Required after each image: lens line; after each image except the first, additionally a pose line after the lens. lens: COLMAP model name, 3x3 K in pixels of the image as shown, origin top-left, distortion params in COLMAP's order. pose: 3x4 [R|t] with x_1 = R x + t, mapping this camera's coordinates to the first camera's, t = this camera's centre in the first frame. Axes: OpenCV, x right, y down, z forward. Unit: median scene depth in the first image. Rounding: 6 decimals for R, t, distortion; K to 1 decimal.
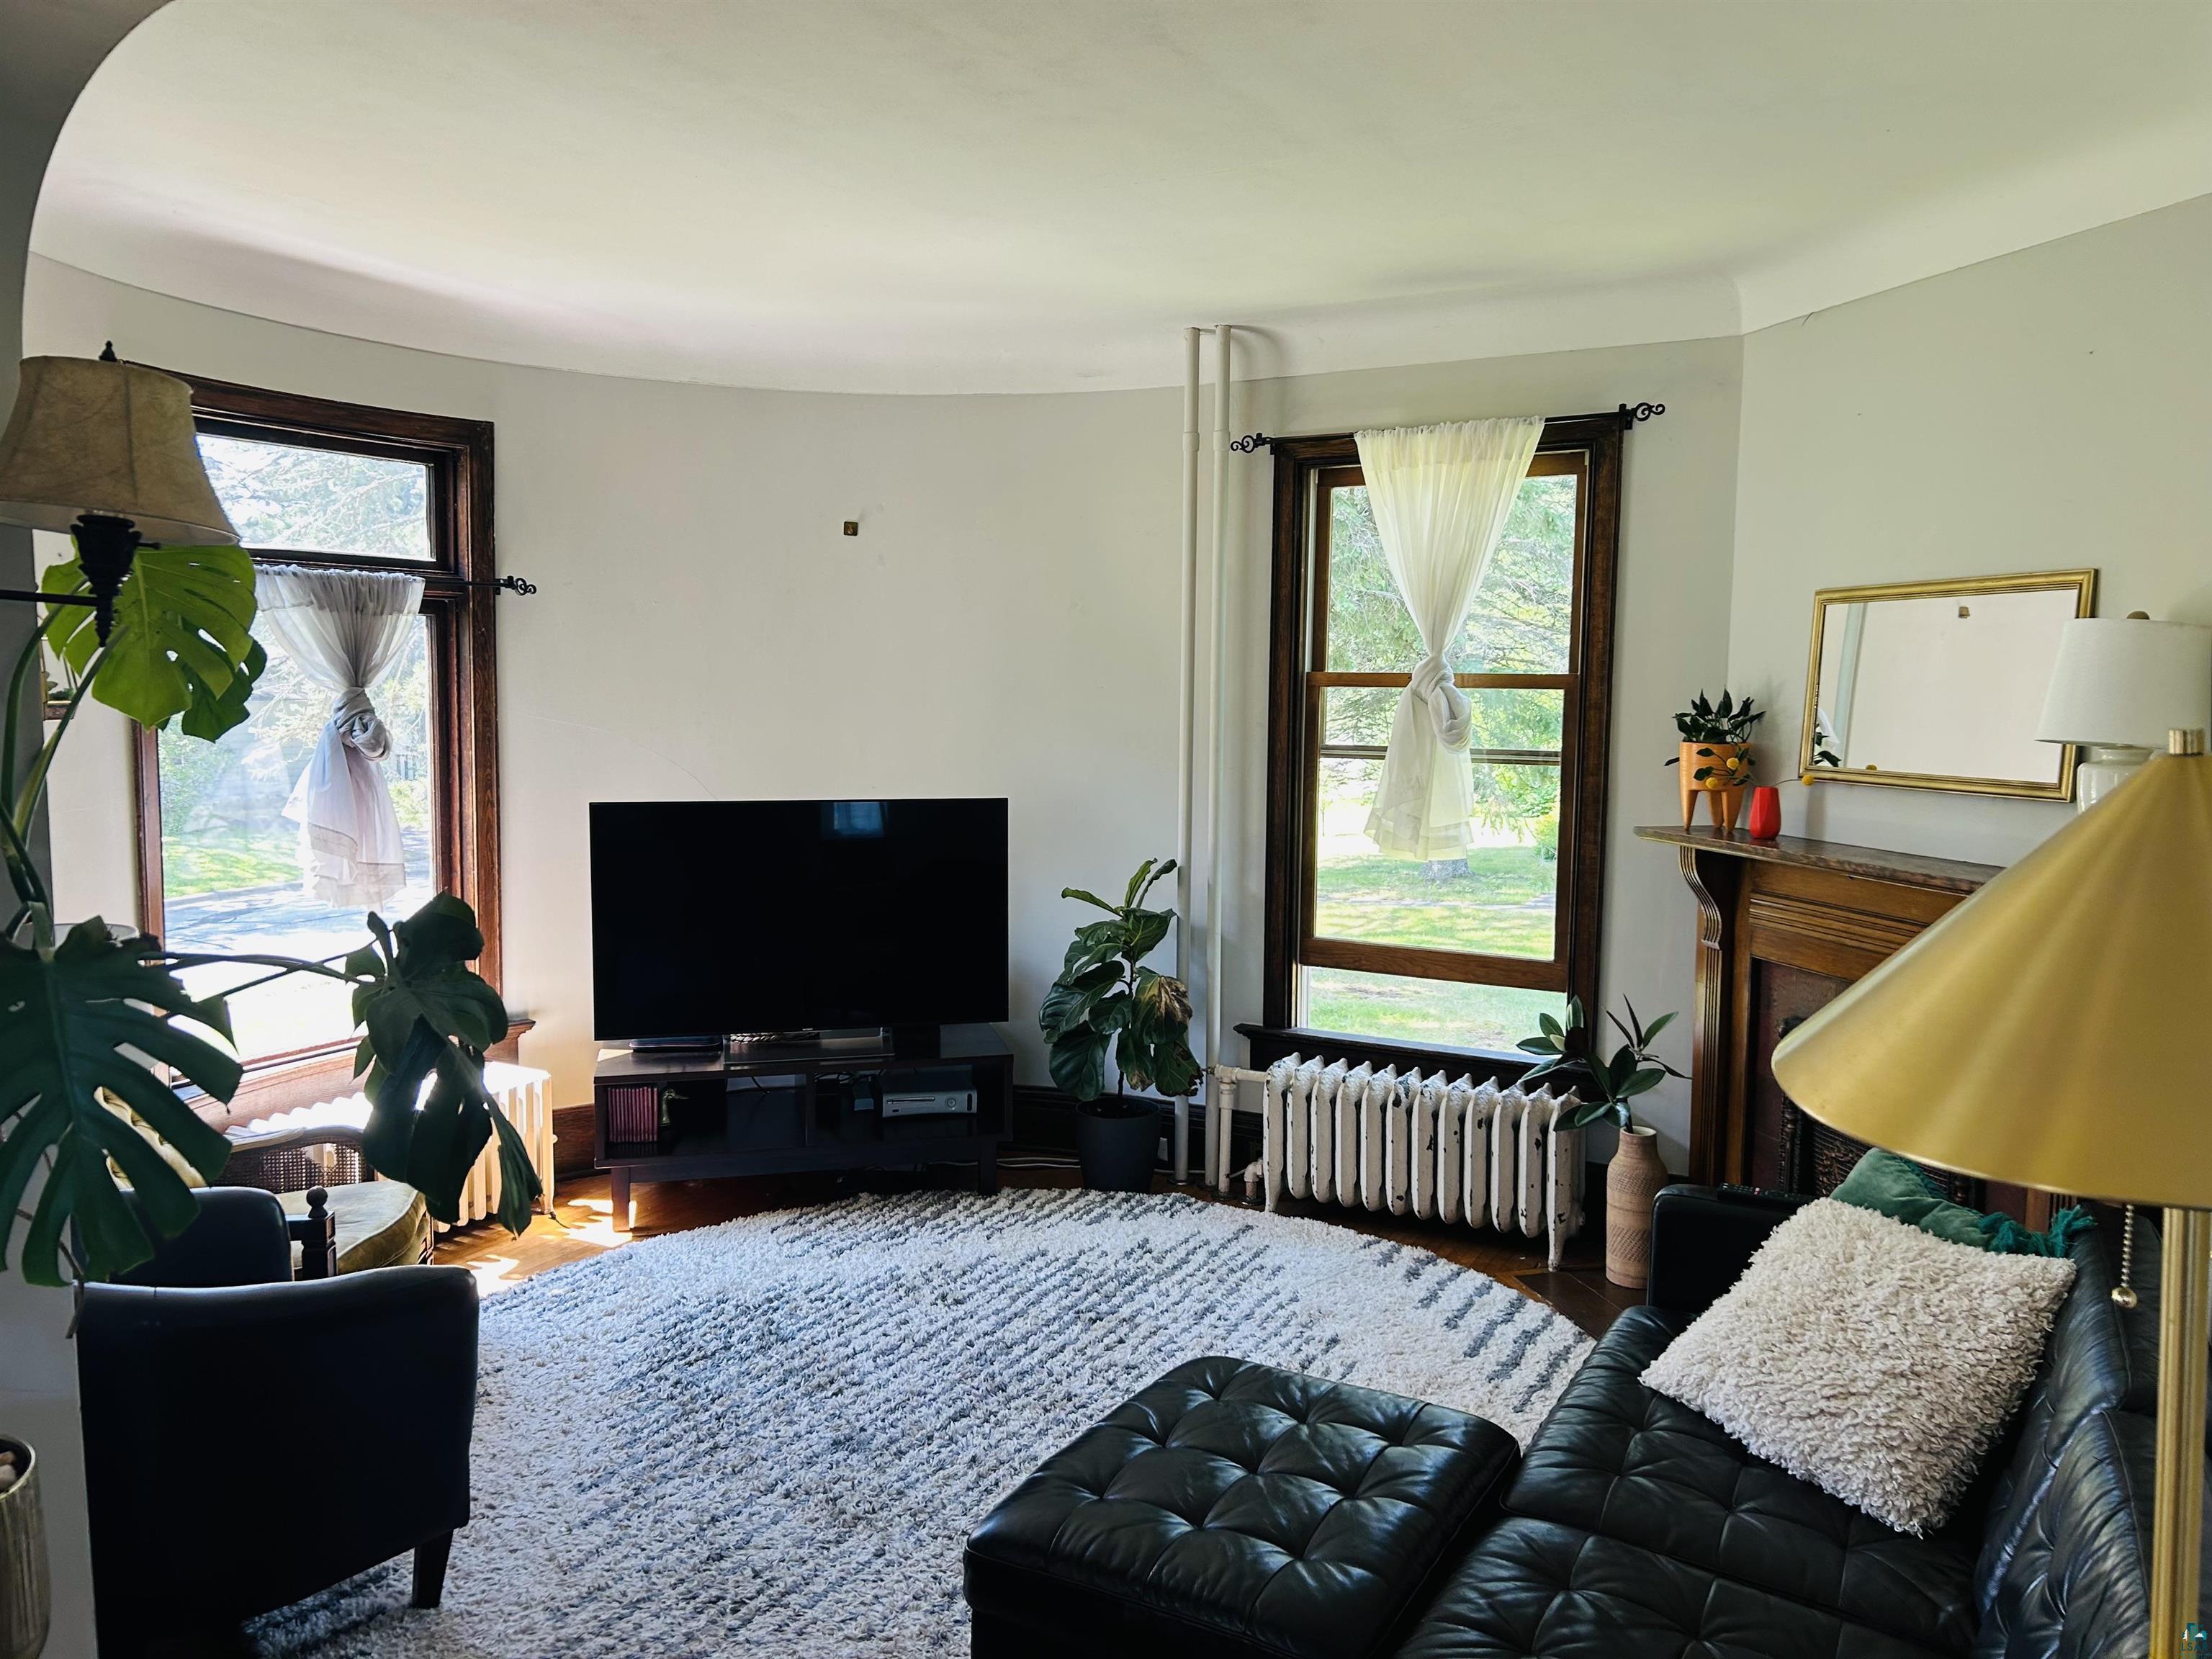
lens RADIAL K [[1666.5, 0, 1109.2], [0, 1666.5, 825.0], [0, 0, 1]] dist [0.060202, -0.066051]
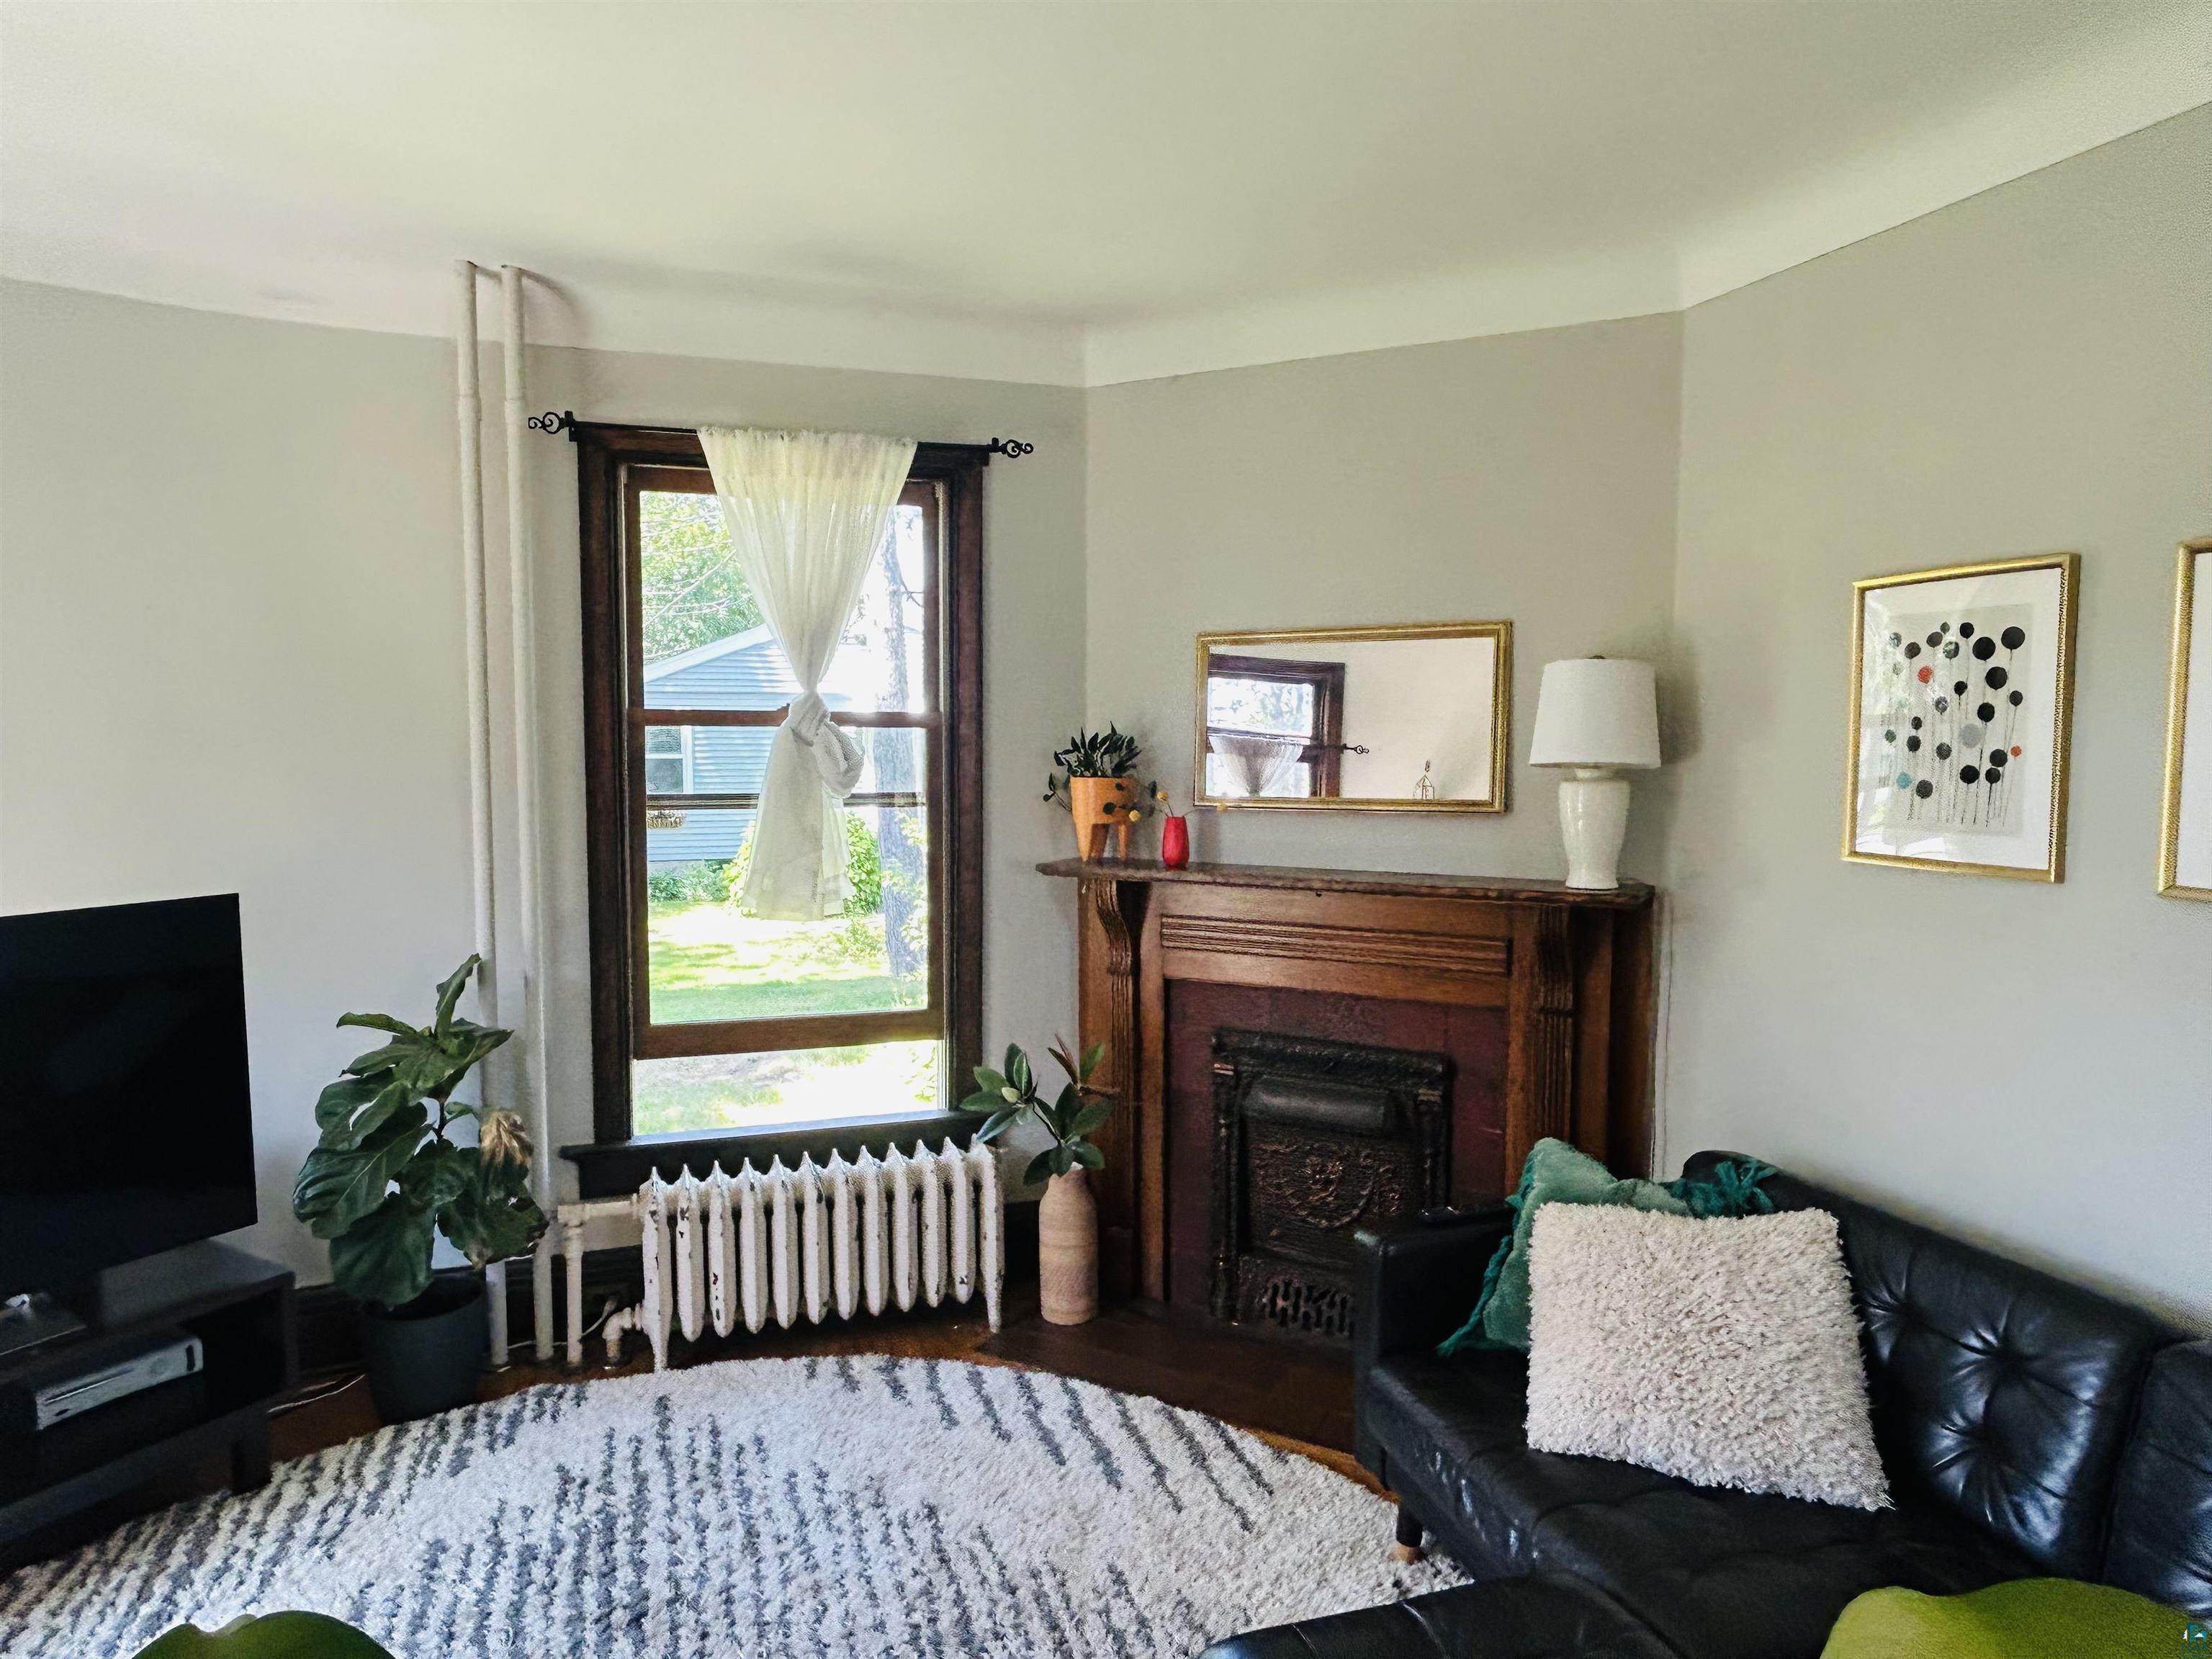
lens RADIAL K [[1384.6, 0, 1115.9], [0, 1384.6, 825.0], [0, 0, 1]] dist [-0.001104, -0.003299]
pose [[0.680854, -0.059669, 0.729985, -0.232899], [0.070154, 0.997406, 0.016096, -0.029335], [-0.729052, 0.040253, 0.683274, 0.369247]]
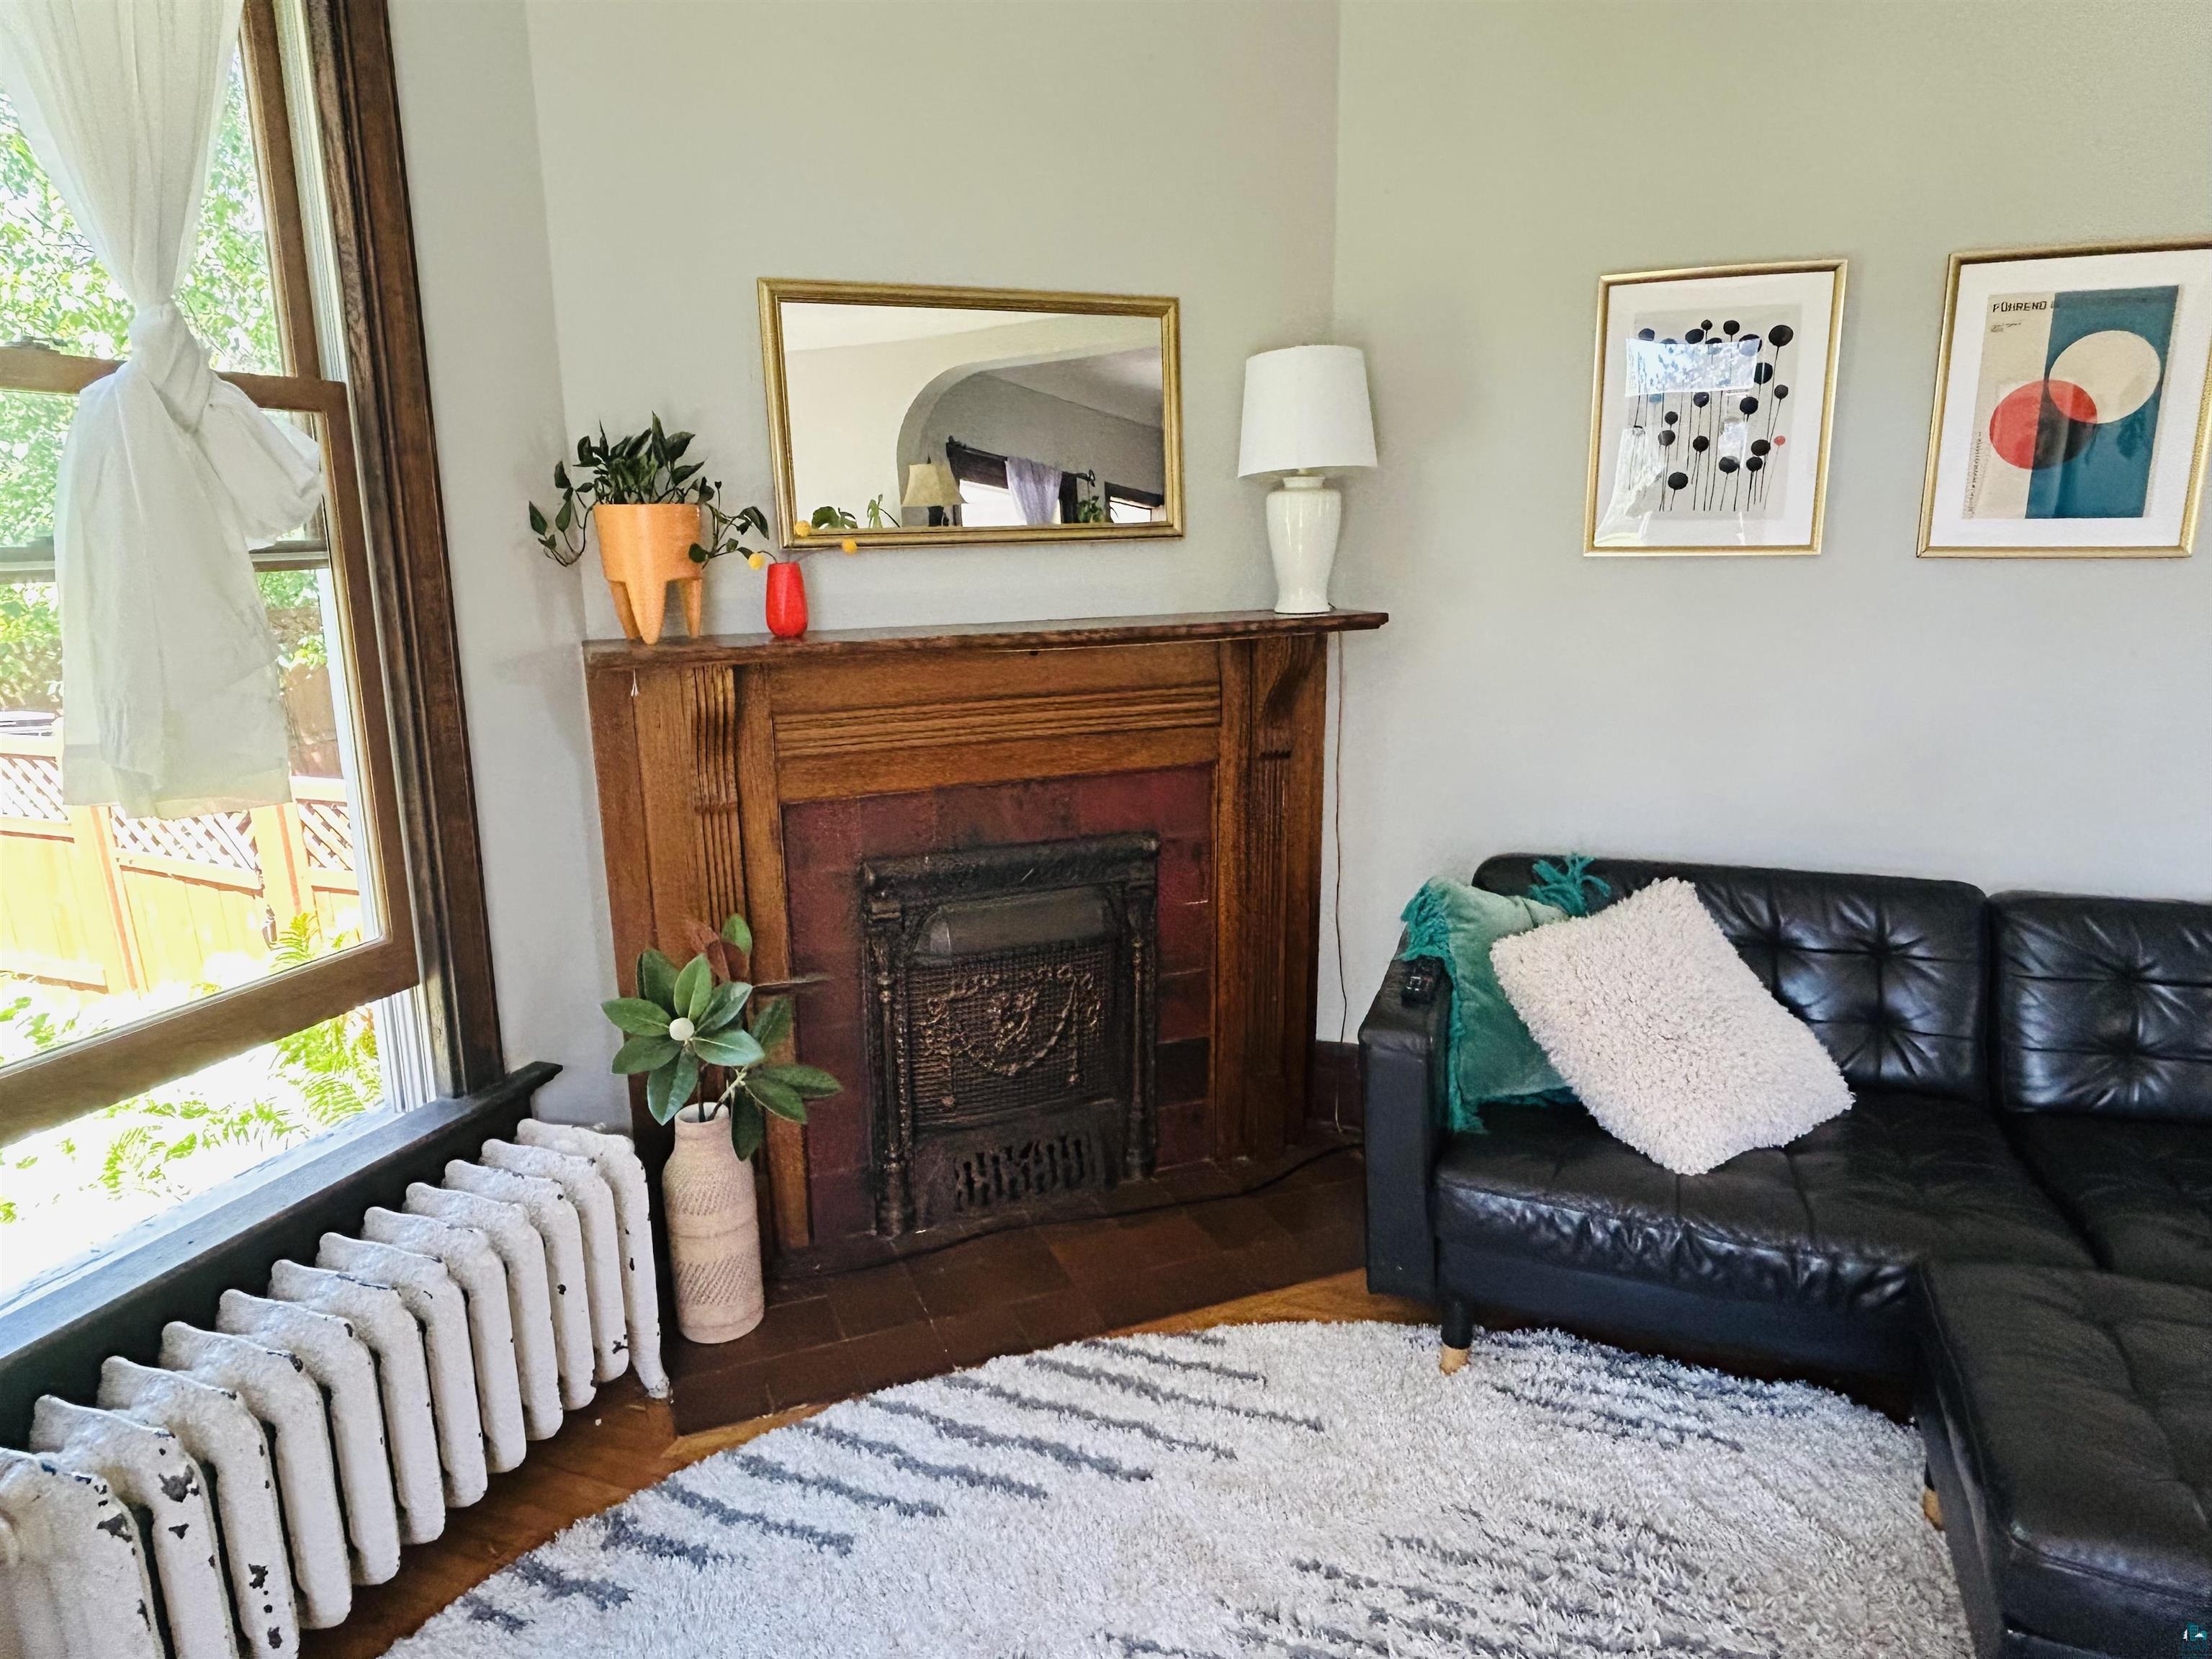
lens RADIAL K [[1384.6, 0, 1101.3], [0, 1384.6, 831.7], [0, 0, 1]] dist [-0.001104, -0.003299]
pose [[-0.154454, -0.233705, 0.959961, -0.183054], [0.098568, 0.963129, 0.250335, -0.039610], [-0.983071, 0.133287, -0.125724, 0.817502]]
